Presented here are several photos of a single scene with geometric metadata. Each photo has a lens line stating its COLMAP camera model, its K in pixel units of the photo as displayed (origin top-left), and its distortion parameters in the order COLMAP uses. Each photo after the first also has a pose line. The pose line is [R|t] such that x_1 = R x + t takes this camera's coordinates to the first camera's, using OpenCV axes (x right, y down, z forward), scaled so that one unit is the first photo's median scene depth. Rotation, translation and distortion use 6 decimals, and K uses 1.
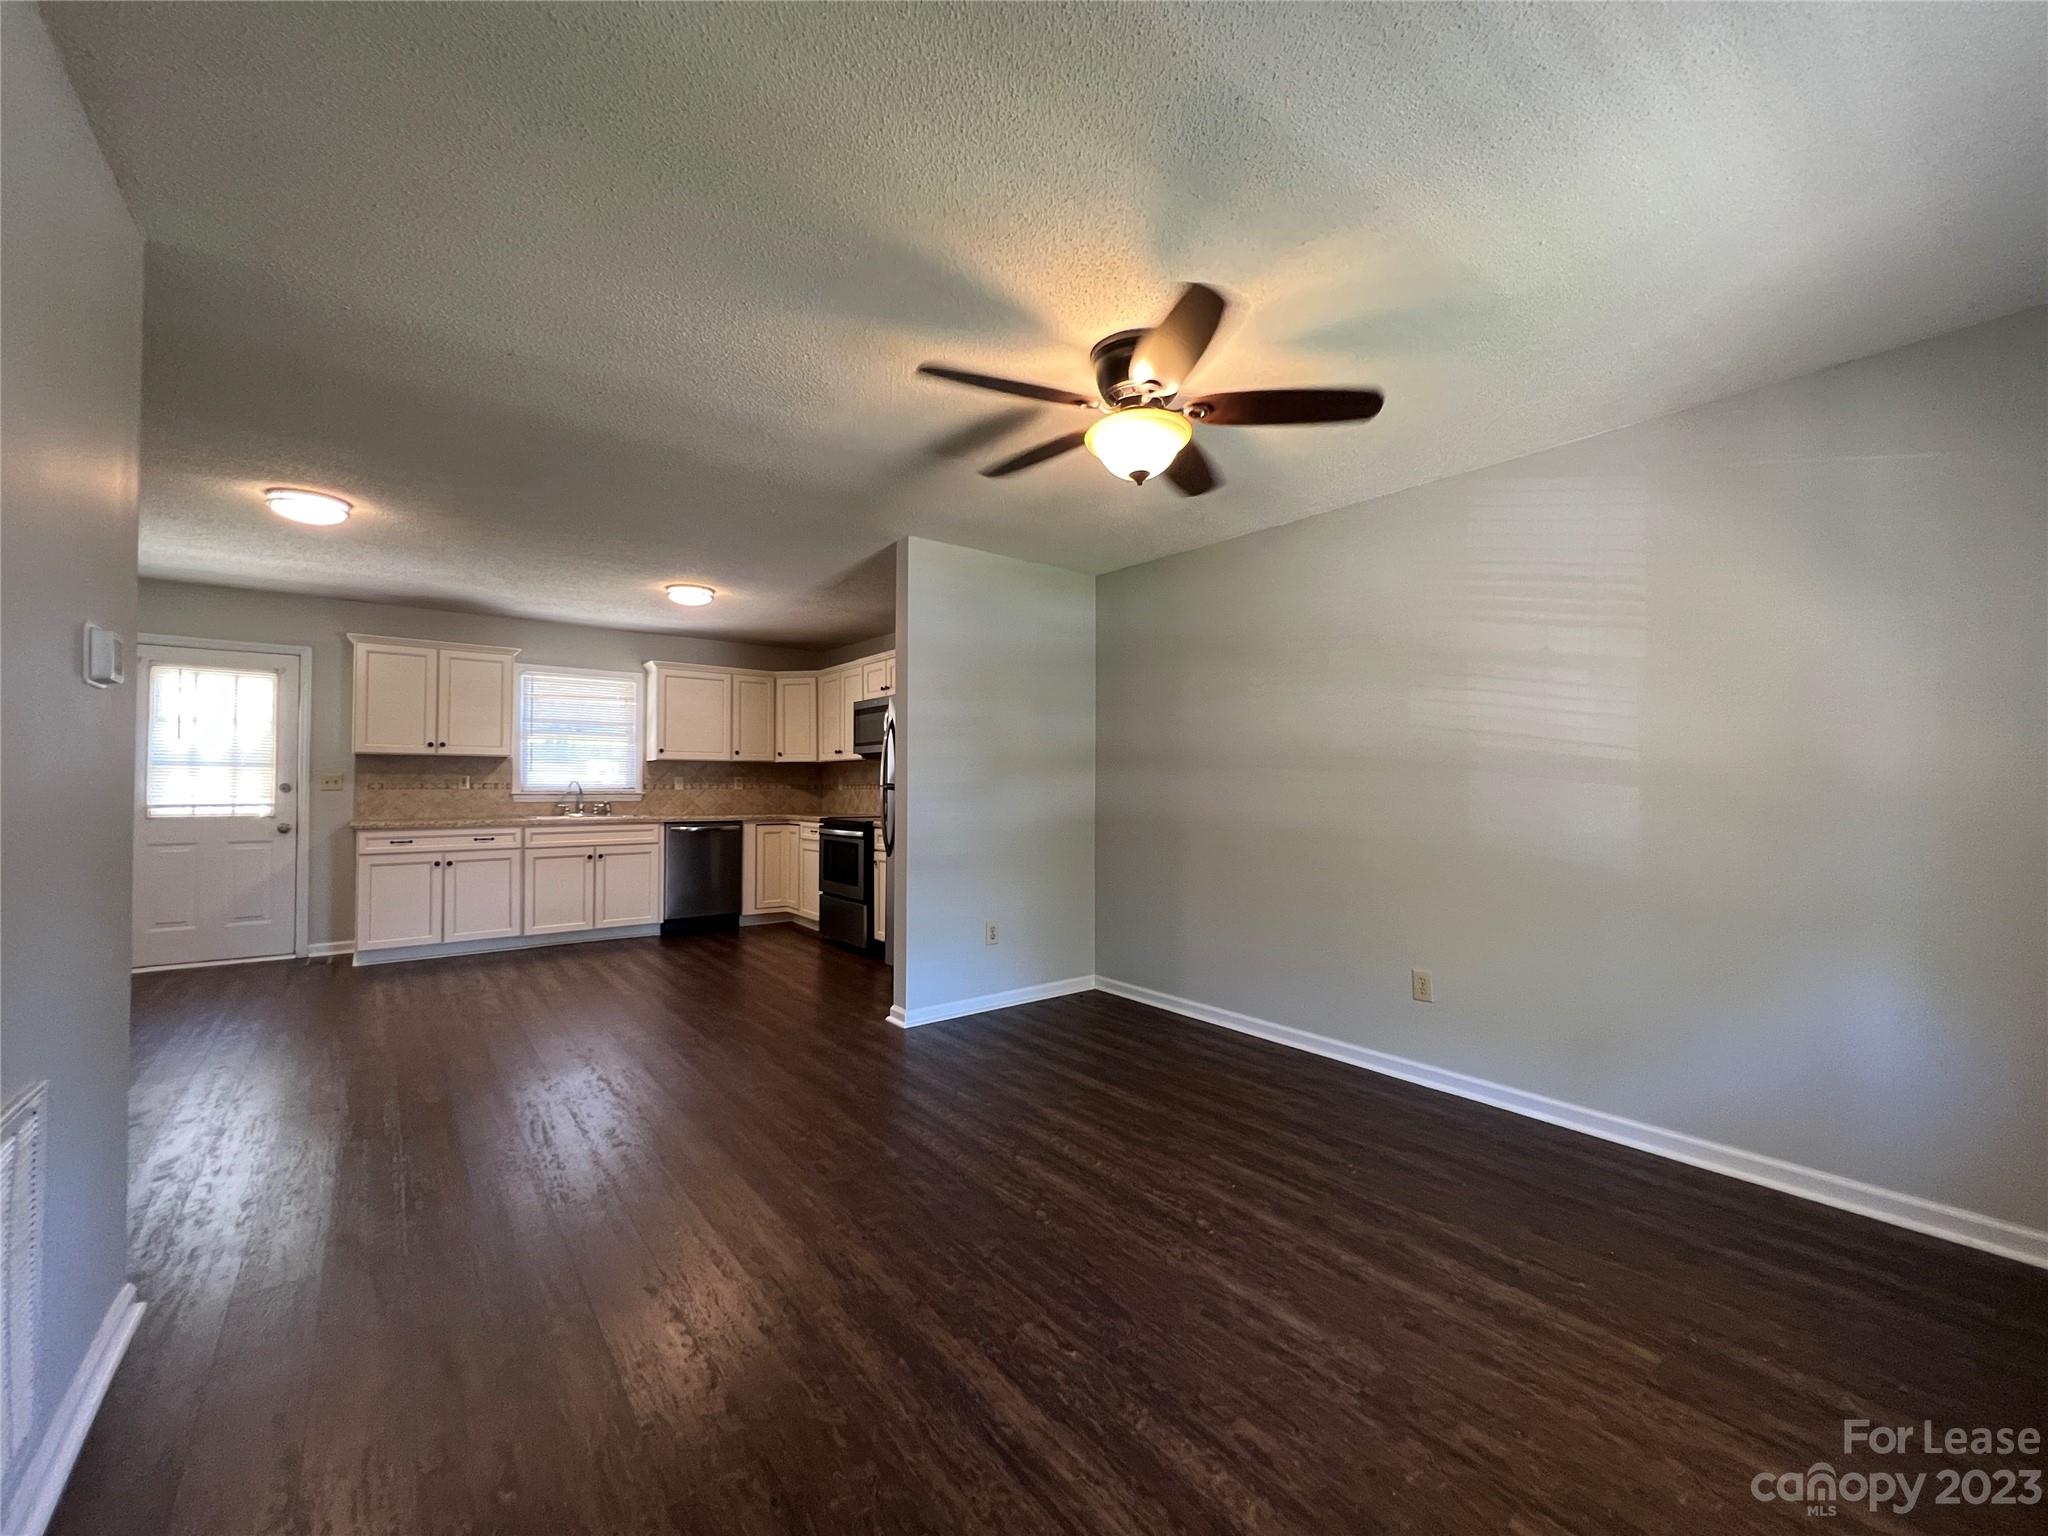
lens RADIAL K [[816.6, 0, 1026.0], [0, 816.6, 770.8], [0, 0, 1]] dist [-0.001955, 0.001176]
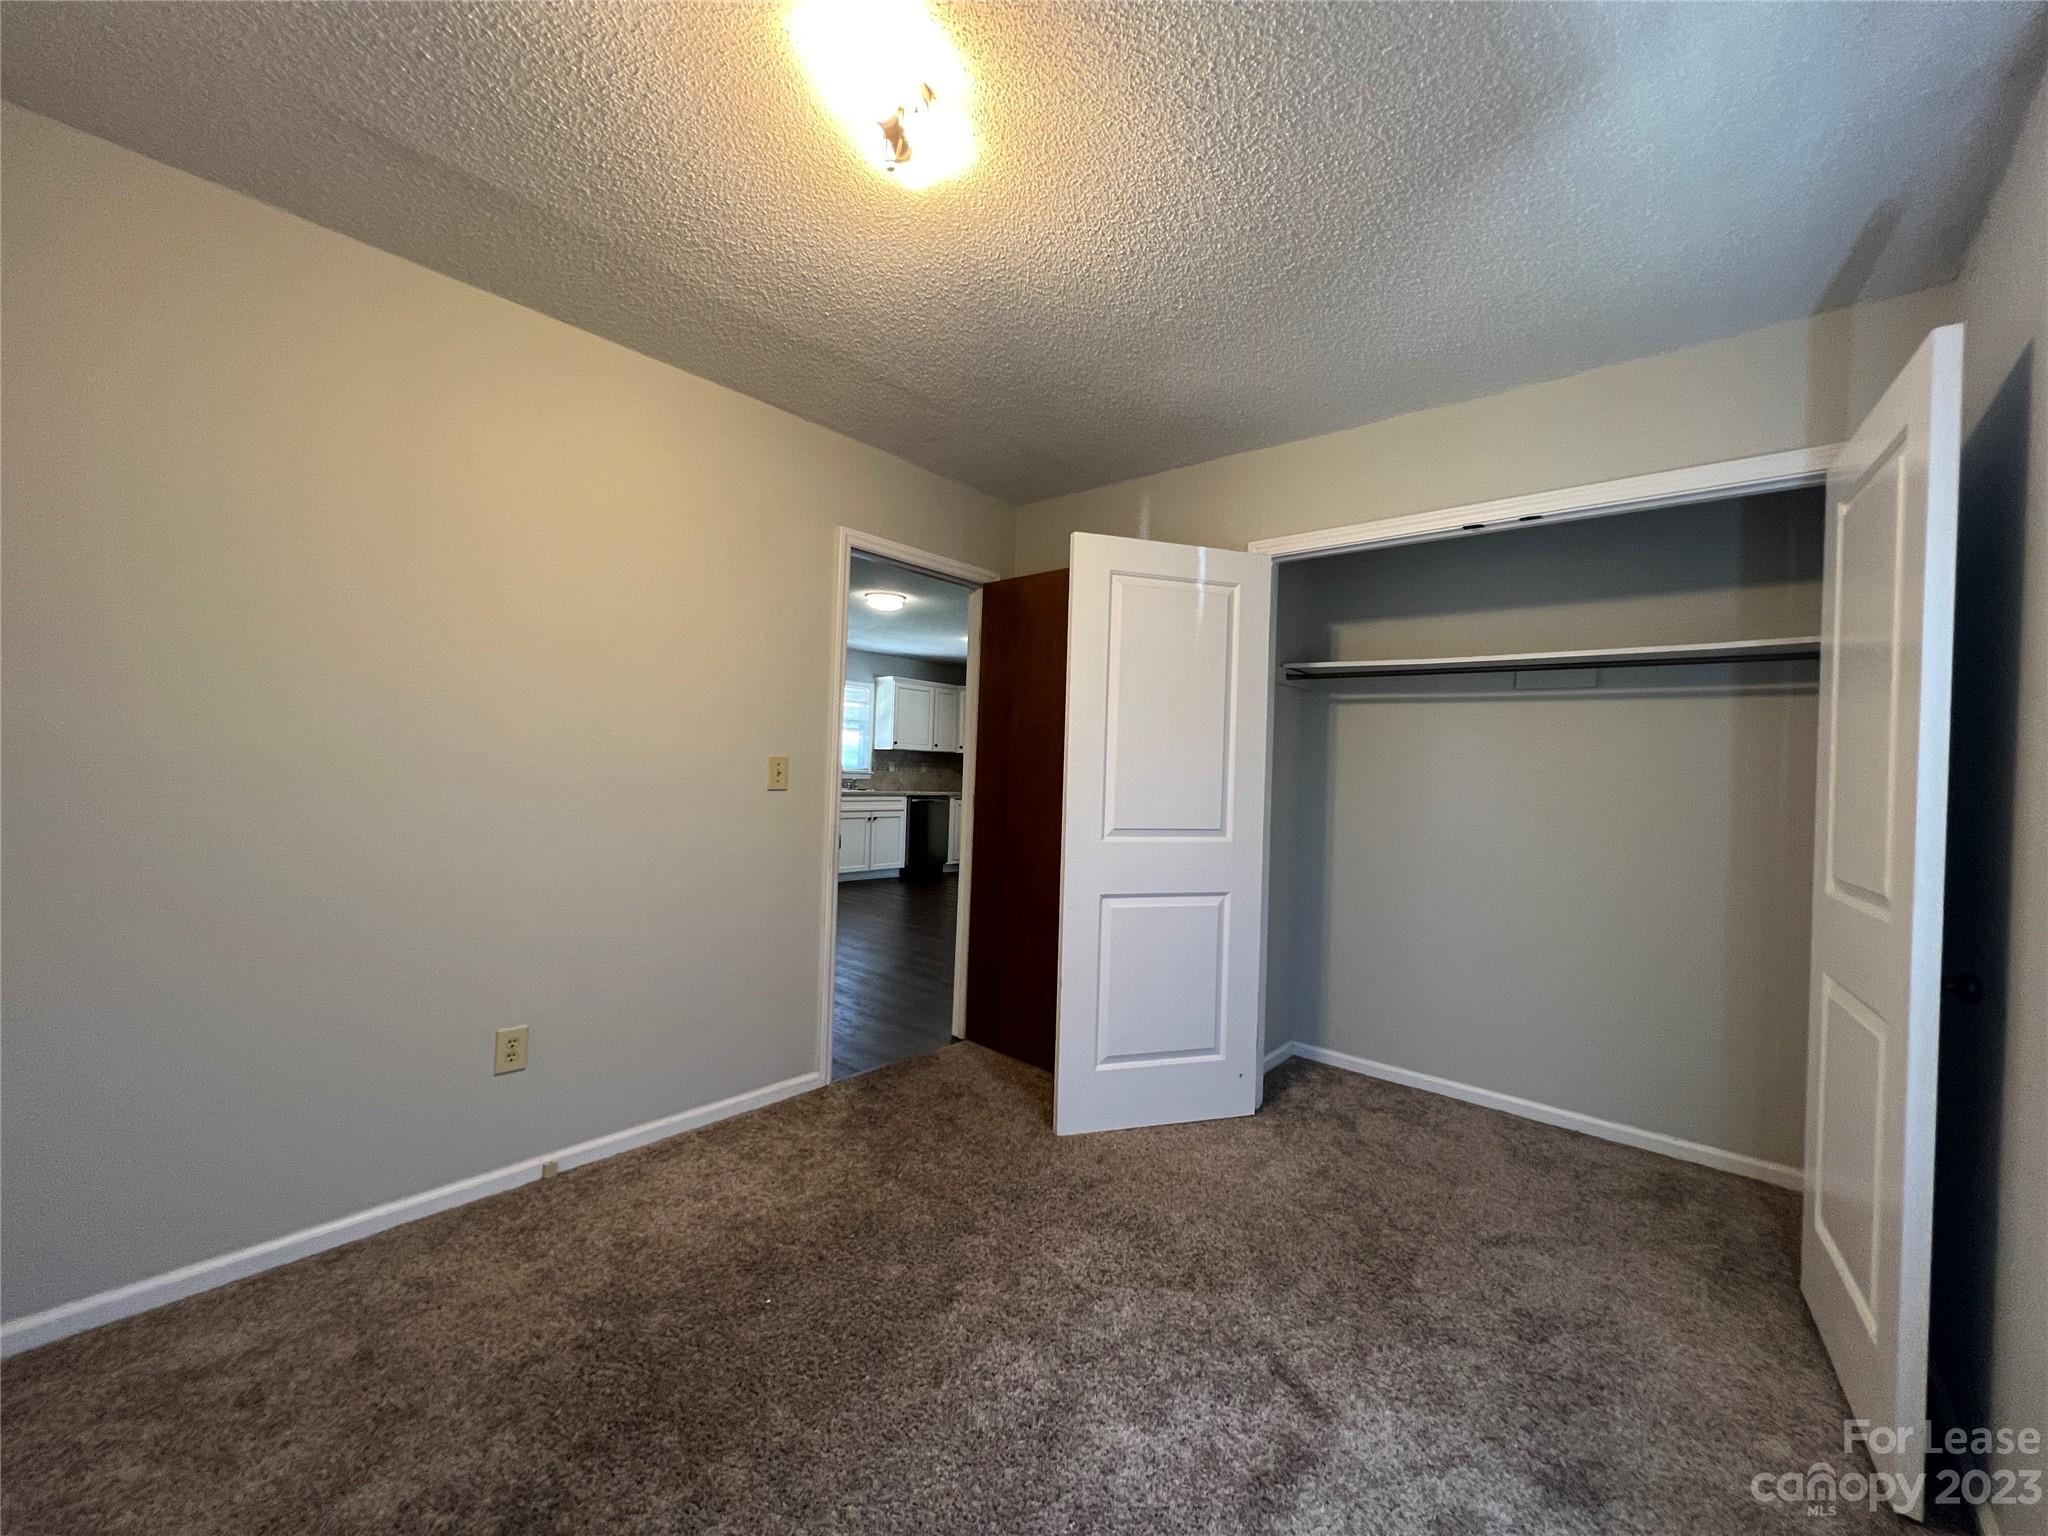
lens RADIAL K [[816.6, 0, 1028.8], [0, 816.6, 770.1], [0, 0, 1]] dist [-0.001955, 0.001176]
pose [[0.978148, 0.033618, 0.205175, -0.592434], [-0.036473, 0.999283, 0.010148, -0.000844], [-0.204687, -0.017410, 0.978673, -0.438520]]
